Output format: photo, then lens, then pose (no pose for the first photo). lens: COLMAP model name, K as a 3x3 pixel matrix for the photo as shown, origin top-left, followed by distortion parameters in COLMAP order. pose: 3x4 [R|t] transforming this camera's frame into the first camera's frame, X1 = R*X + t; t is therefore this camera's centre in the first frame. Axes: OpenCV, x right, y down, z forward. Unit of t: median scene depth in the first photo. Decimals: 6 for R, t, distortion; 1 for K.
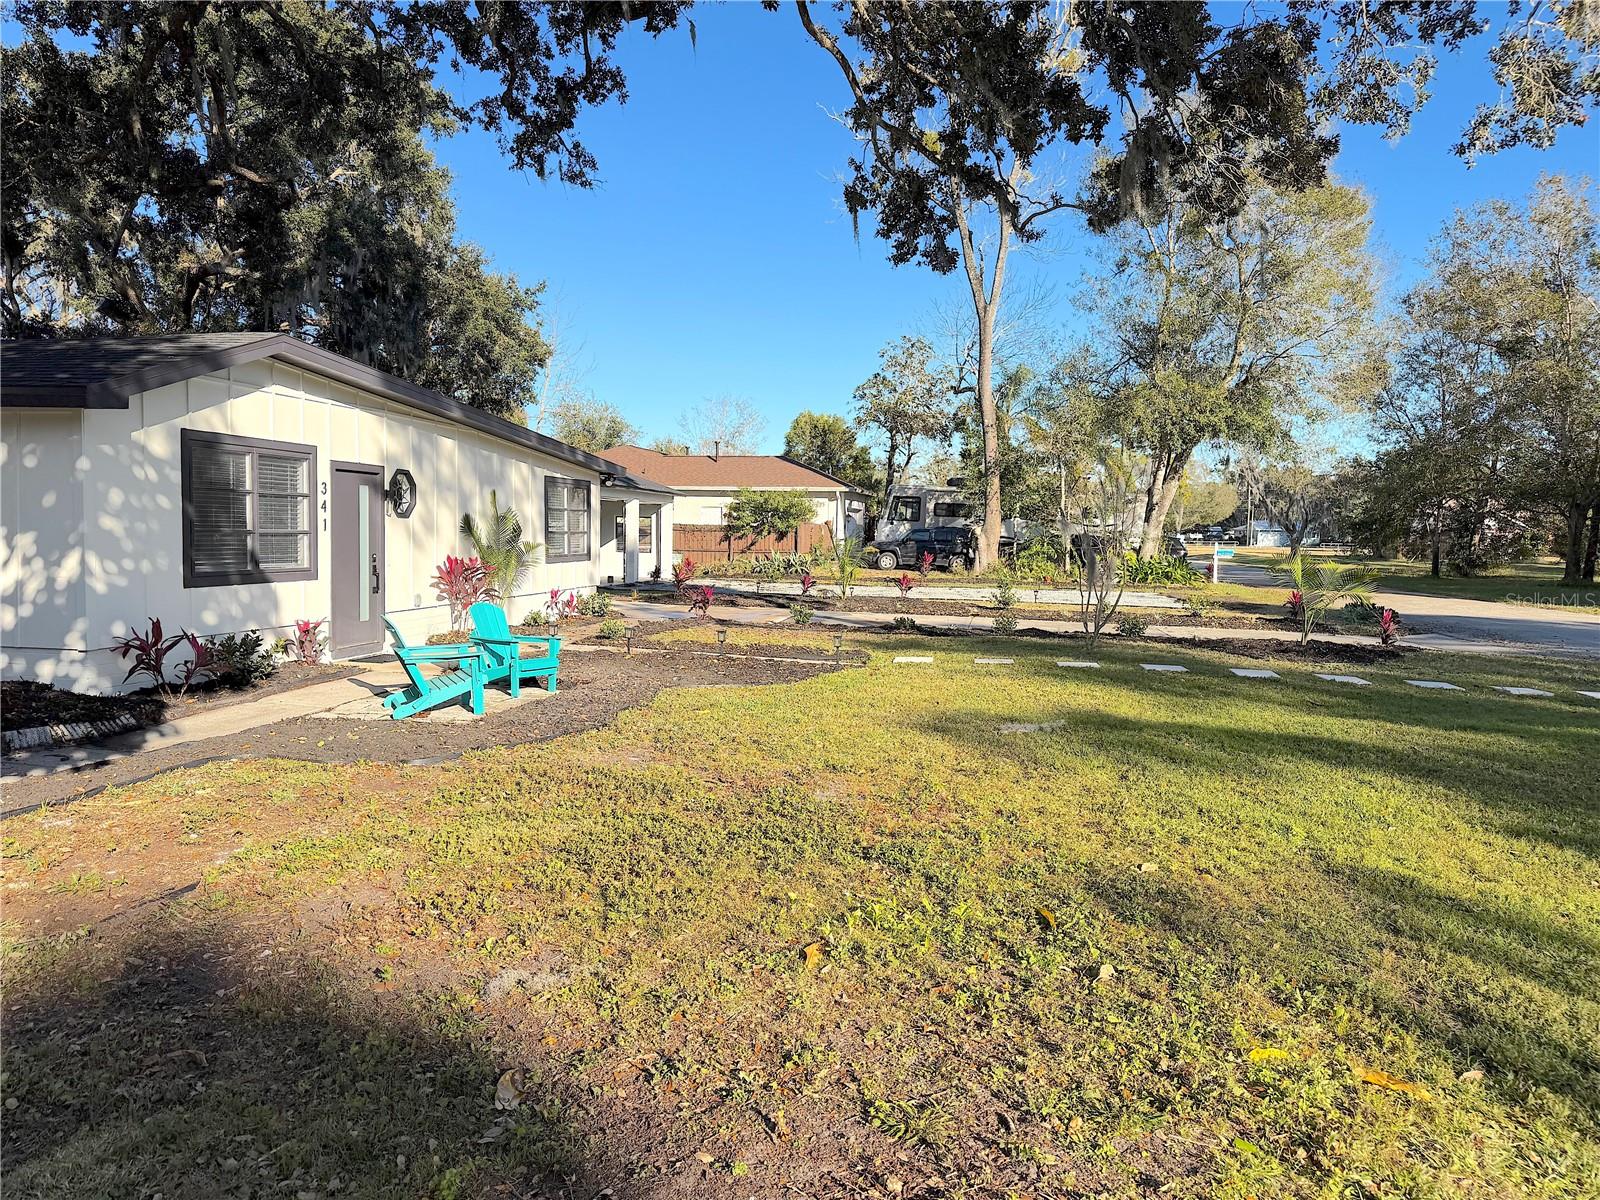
lens RADIAL K [[1105.3, 0, 800.0], [0, 1105.3, 600.0], [0, 0, 1]] dist [0.067629, 0.000832]
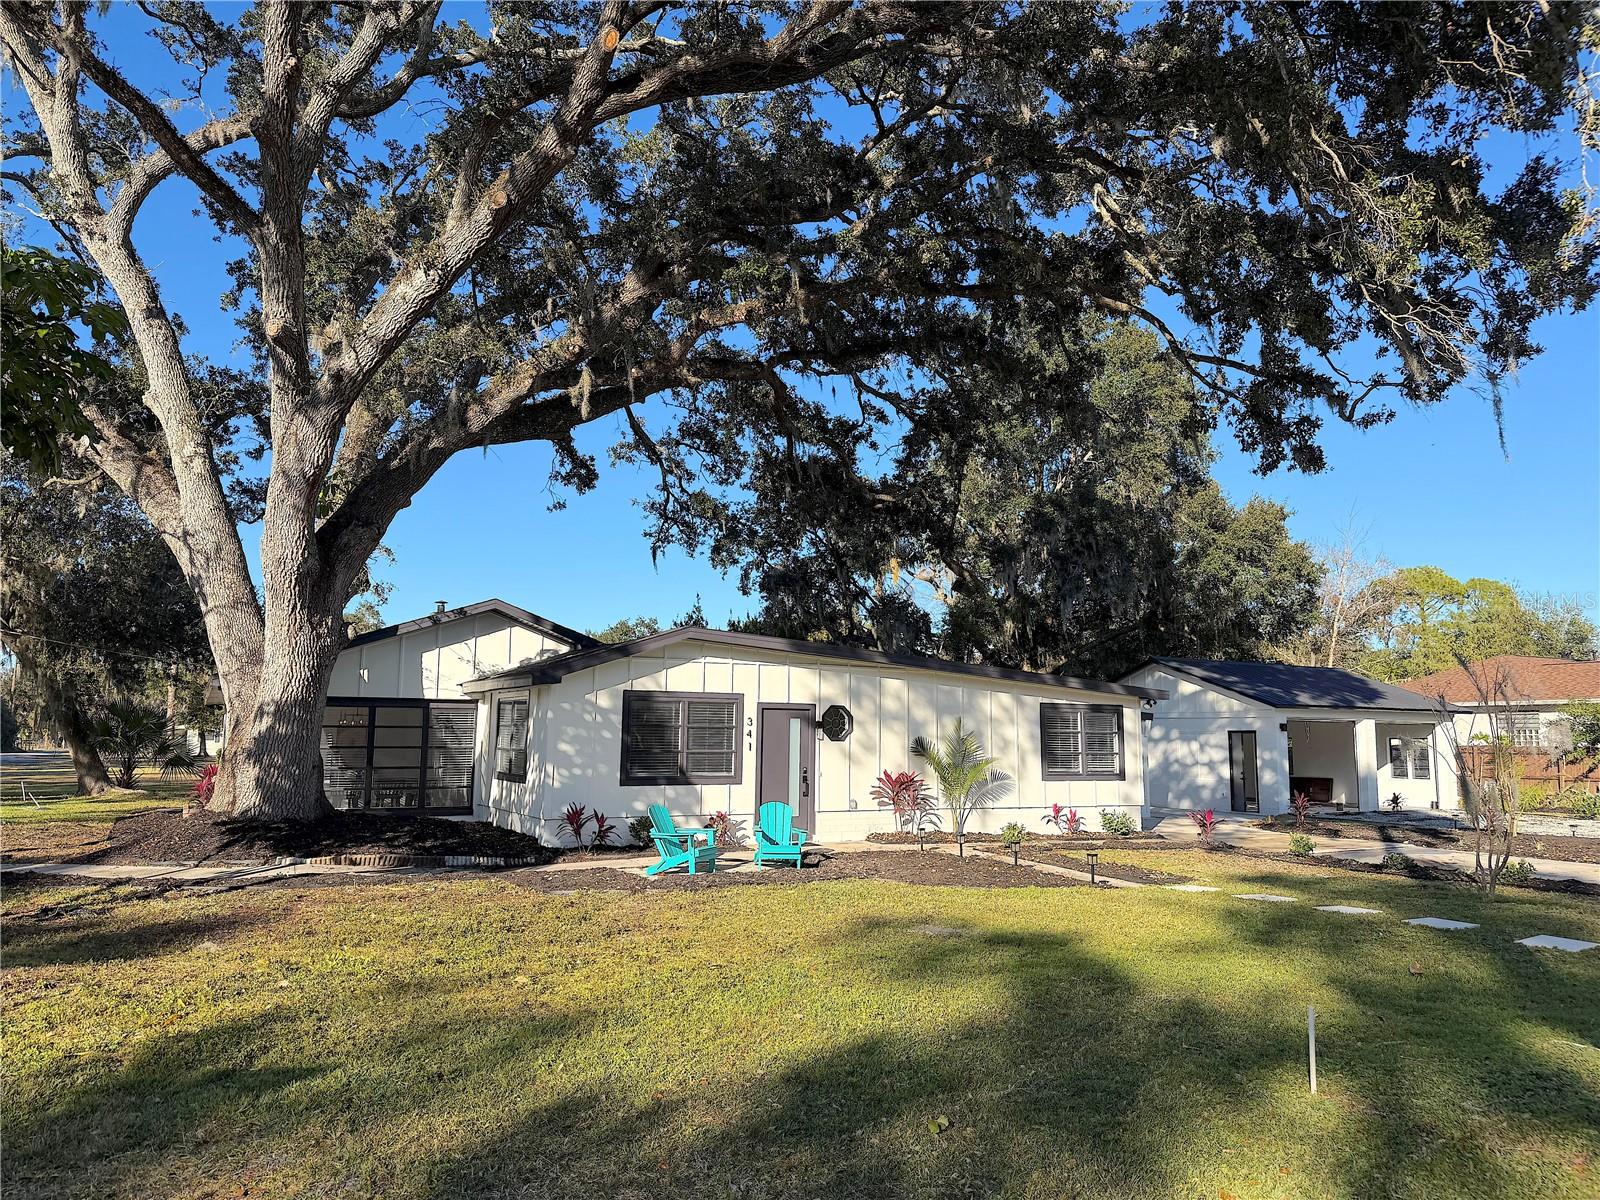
lens RADIAL K [[1124.6, 0, 800.0], [0, 1124.6, 600.0], [0, 0, 1]] dist [0.003419, -0.000058]
pose [[0.602251, -0.104259, -0.791470, 0.722950], [-0.053131, 0.984002, -0.170050, -0.009095], [0.796537, 0.144465, 0.587076, 0.148538]]
